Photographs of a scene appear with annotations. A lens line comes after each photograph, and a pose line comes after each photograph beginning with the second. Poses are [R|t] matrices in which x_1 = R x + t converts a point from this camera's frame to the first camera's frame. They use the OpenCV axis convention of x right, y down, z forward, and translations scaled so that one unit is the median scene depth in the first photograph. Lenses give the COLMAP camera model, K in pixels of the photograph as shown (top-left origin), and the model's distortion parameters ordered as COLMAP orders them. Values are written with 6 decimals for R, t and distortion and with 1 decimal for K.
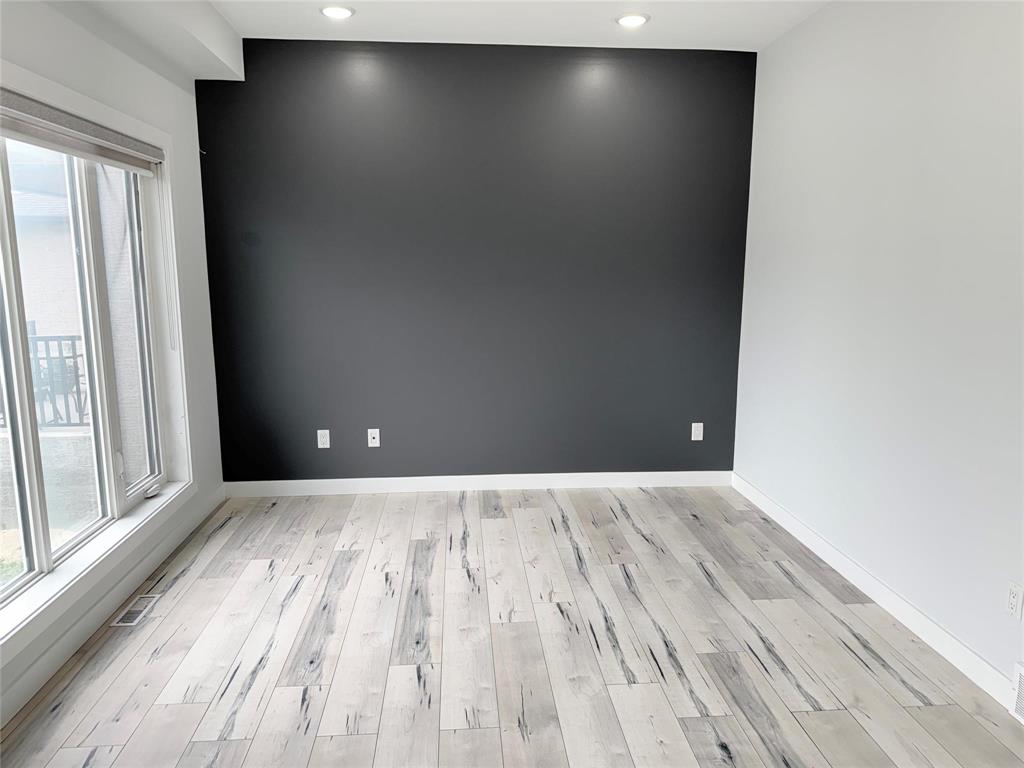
lens RADIAL K [[719.3, 0, 505.1], [0, 719.3, 378.5], [0, 0, 1]] dist [0.036555, -0.049094]
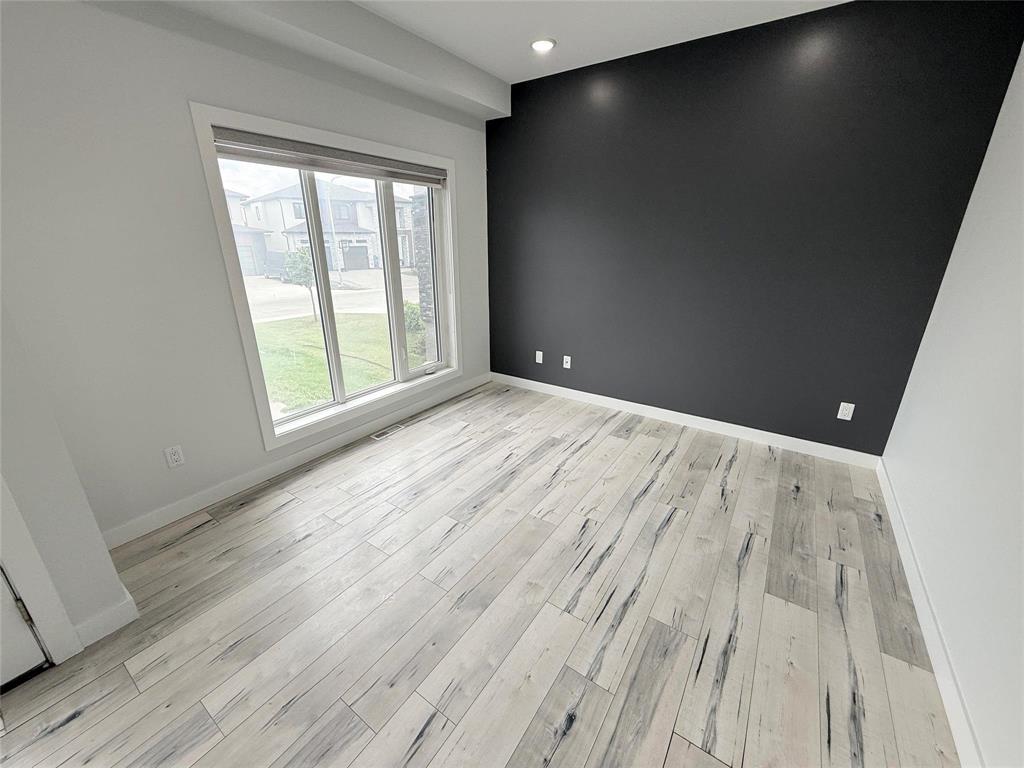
lens RADIAL K [[407.3, 0, 509.5], [0, 407.3, 379.7], [0, 0, 1]] dist [0.001971, 0.000527]
pose [[0.782047, 0.203609, -0.589021, 0.315414], [-0.101290, 0.974085, 0.202233, -0.058168], [0.614933, -0.098493, 0.782404, 0.342284]]
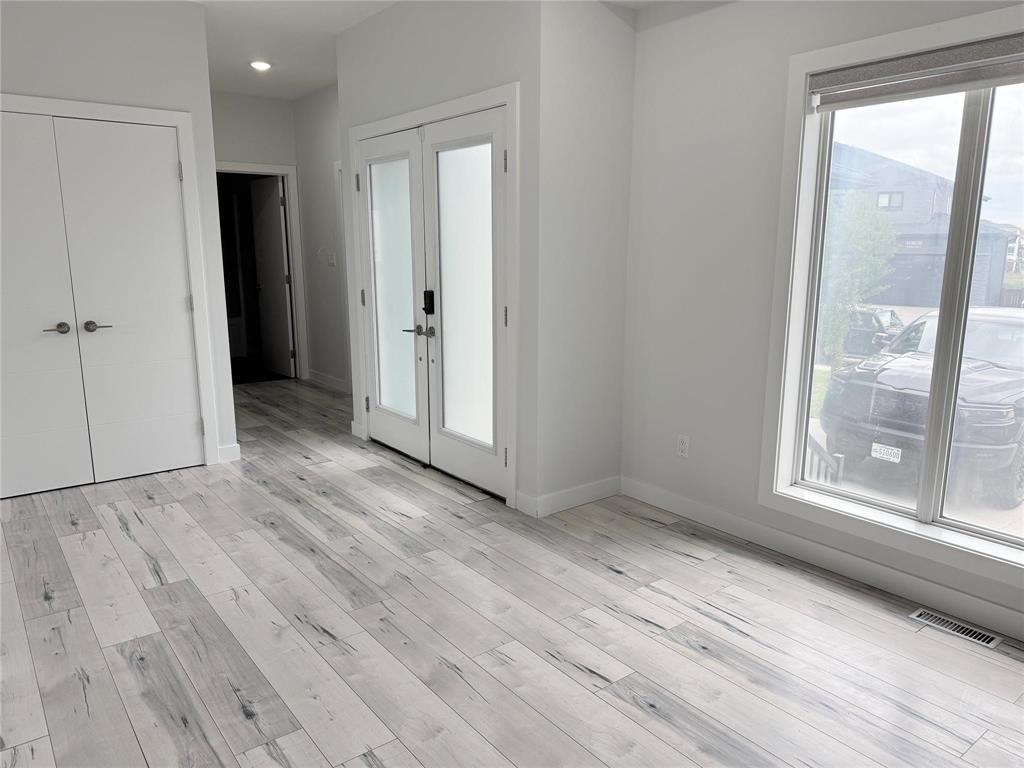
lens RADIAL K [[719.3, 0, 514.1], [0, 719.3, 380.5], [0, 0, 1]] dist [0.036555, -0.049094]
pose [[-0.826474, 0.104176, -0.553253, 0.323789], [-0.094020, 0.943388, 0.318088, -0.158539], [0.555069, 0.314908, -0.769890, 1.167083]]
